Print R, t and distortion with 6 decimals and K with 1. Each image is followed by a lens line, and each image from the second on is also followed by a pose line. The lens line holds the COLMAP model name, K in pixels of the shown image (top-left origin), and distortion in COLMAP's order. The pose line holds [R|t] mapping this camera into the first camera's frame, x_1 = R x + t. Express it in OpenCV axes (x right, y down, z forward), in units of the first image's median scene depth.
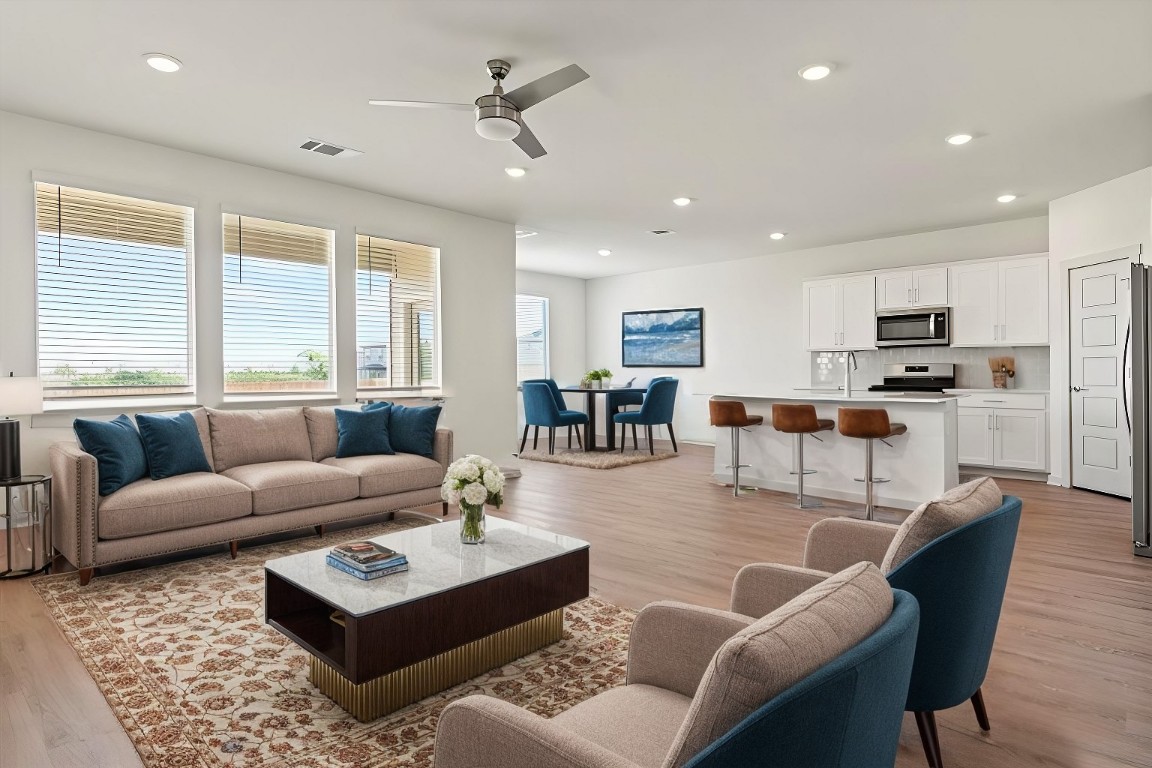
lens RADIAL K [[634.6, 0, 580.3], [0, 634.6, 375.7], [0, 0, 1]] dist [-0.001412, -0.000964]
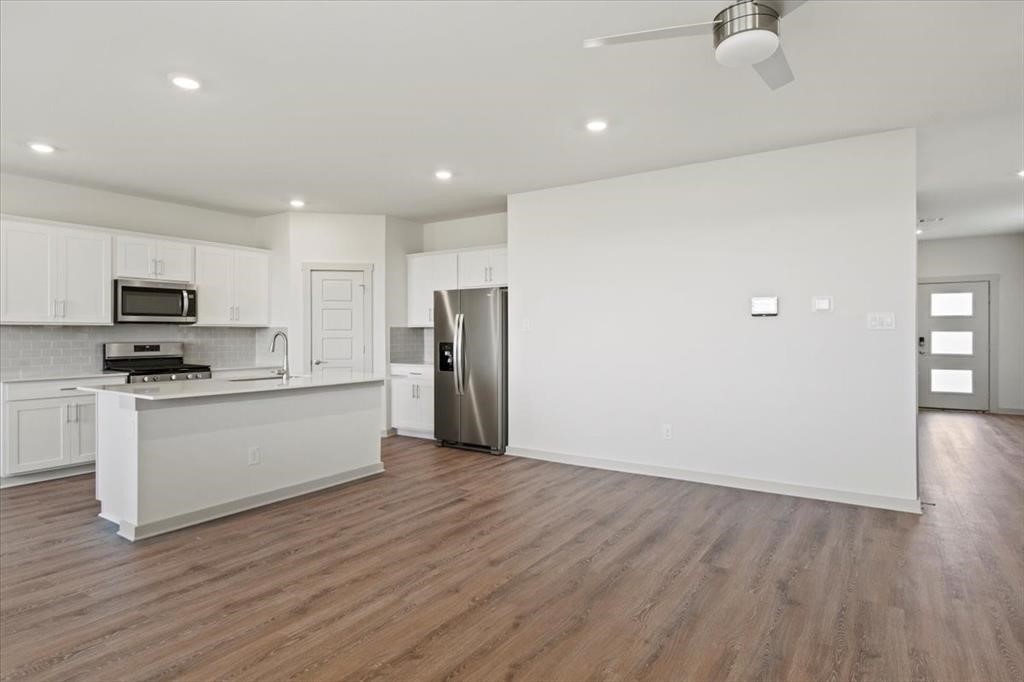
lens RADIAL K [[564.1, 0, 515.8], [0, 564.1, 333.6], [0, 0, 1]] dist [-0.001412, -0.000964]
pose [[-0.174169, 0.008153, 0.984682, -0.359876], [0.010345, 0.999926, -0.006450, -0.021352], [-0.984661, 0.009063, -0.174241, 0.648943]]
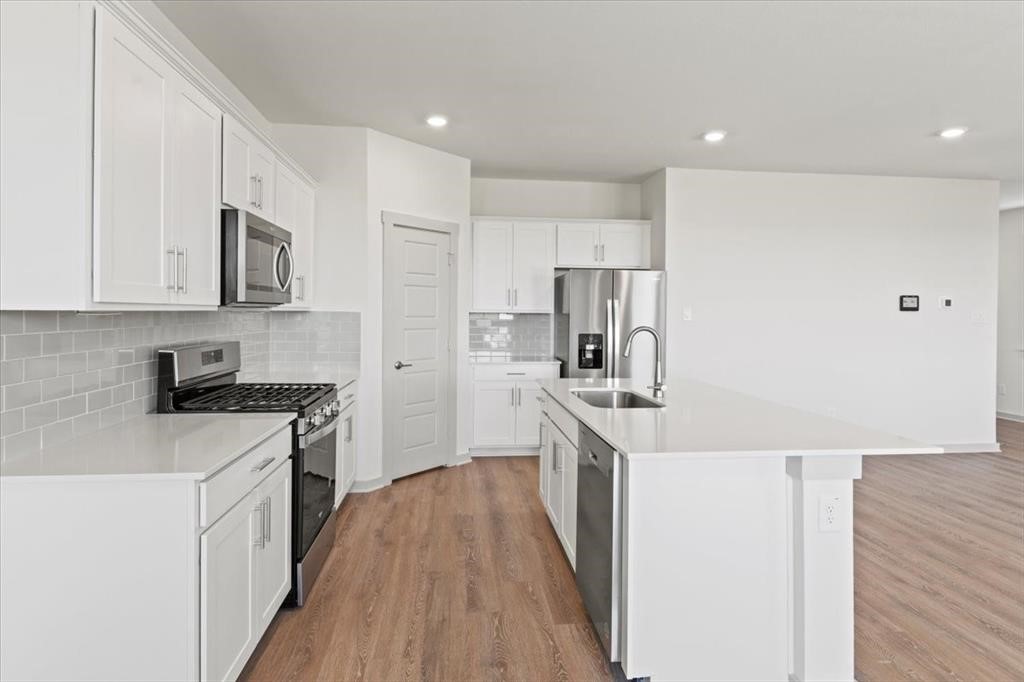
lens RADIAL K [[548.8, 0, 513.8], [0, 548.8, 327.2], [0, 0, 1]] dist [-0.020556, -0.001006]
pose [[-0.756353, -0.022562, 0.653775, 0.133709], [-0.002546, 0.999499, 0.031549, -0.044325], [-0.654159, 0.022197, -0.756031, 1.189681]]
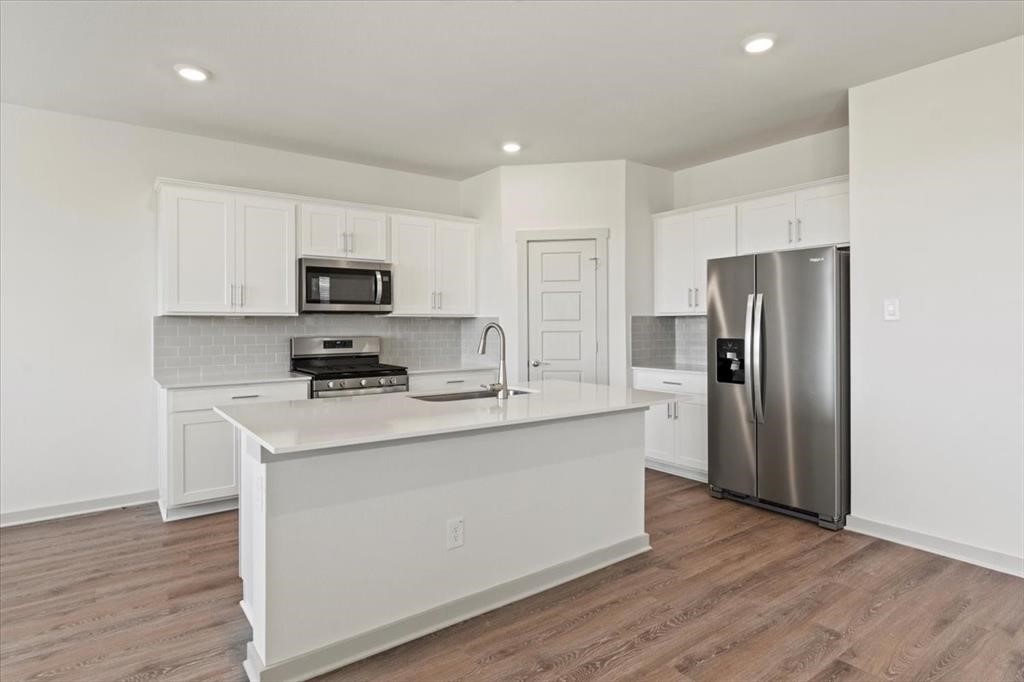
lens RADIAL K [[548.8, 0, 513.8], [0, 548.8, 327.2], [0, 0, 1]] dist [-0.020556, -0.001006]
pose [[0.166722, 0.004074, 0.985996, -0.056786], [0.010775, 0.999924, -0.005953, -0.024828], [-0.985945, 0.011616, 0.166665, 0.723862]]
